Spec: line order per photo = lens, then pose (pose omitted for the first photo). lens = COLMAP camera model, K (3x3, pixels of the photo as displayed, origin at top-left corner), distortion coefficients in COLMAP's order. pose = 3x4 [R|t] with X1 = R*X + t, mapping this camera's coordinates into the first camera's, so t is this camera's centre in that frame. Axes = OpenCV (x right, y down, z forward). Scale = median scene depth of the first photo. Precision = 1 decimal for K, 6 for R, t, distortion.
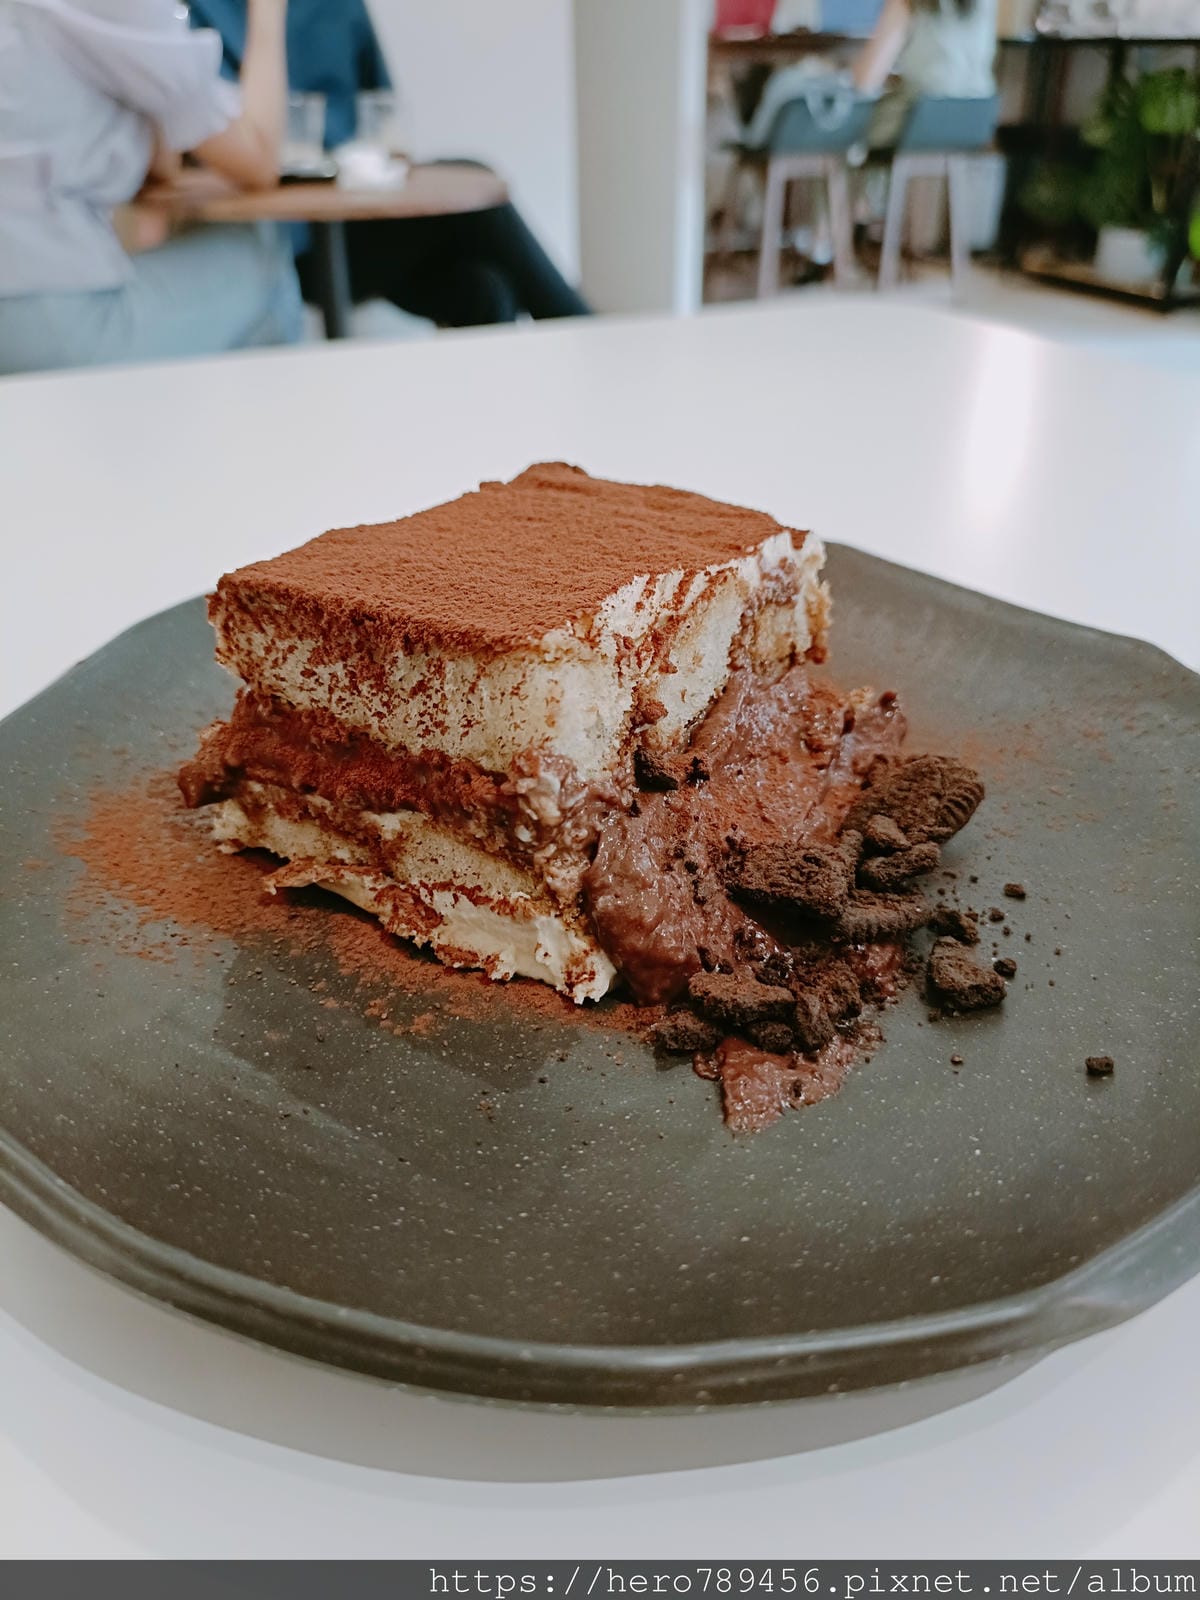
lens RADIAL K [[1200.6, 0, 594.7], [0, 1200.6, 806.5], [0, 0, 1]] dist [0.045506, -0.062526]
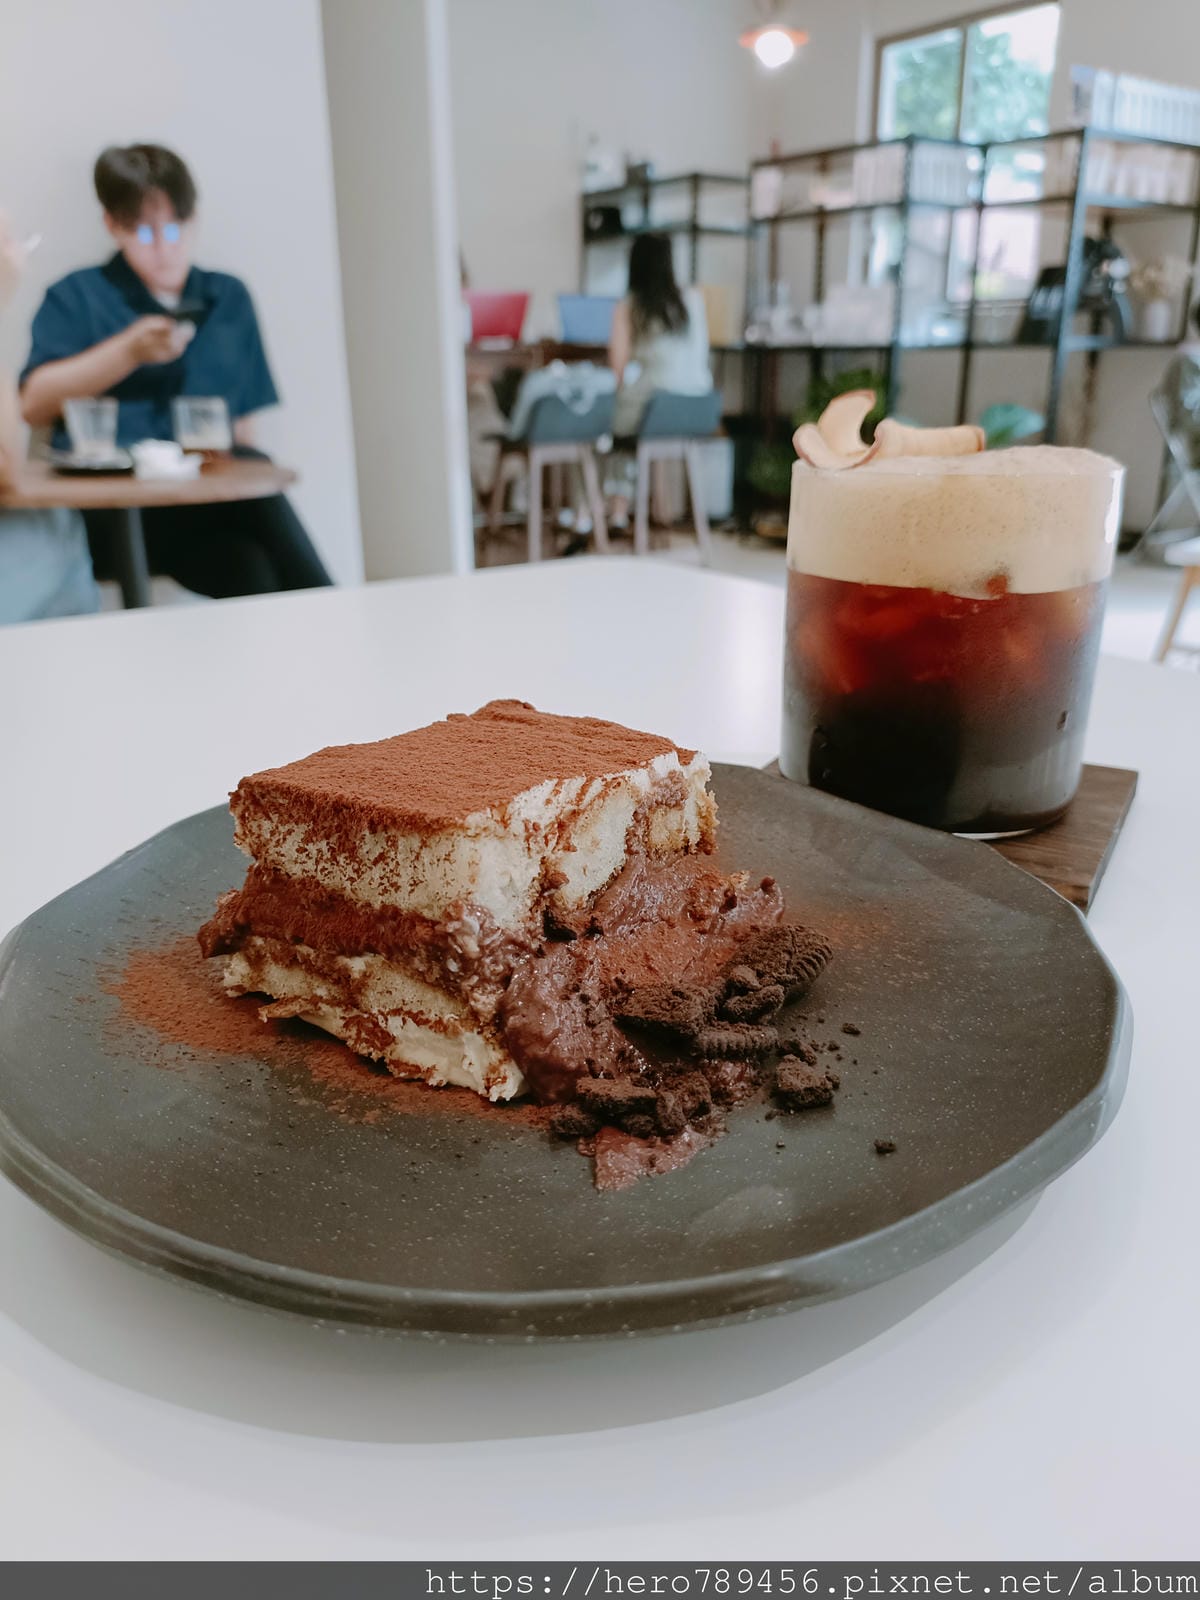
lens RADIAL K [[1200.6, 0, 603.2], [0, 1200.6, 801.2], [0, 0, 1]] dist [0.045506, -0.062526]
pose [[0.999857, 0.006071, -0.015801, 0.118966], [-0.009090, 0.980035, -0.198618, 0.099544], [0.014280, 0.198734, 0.979950, -0.317874]]
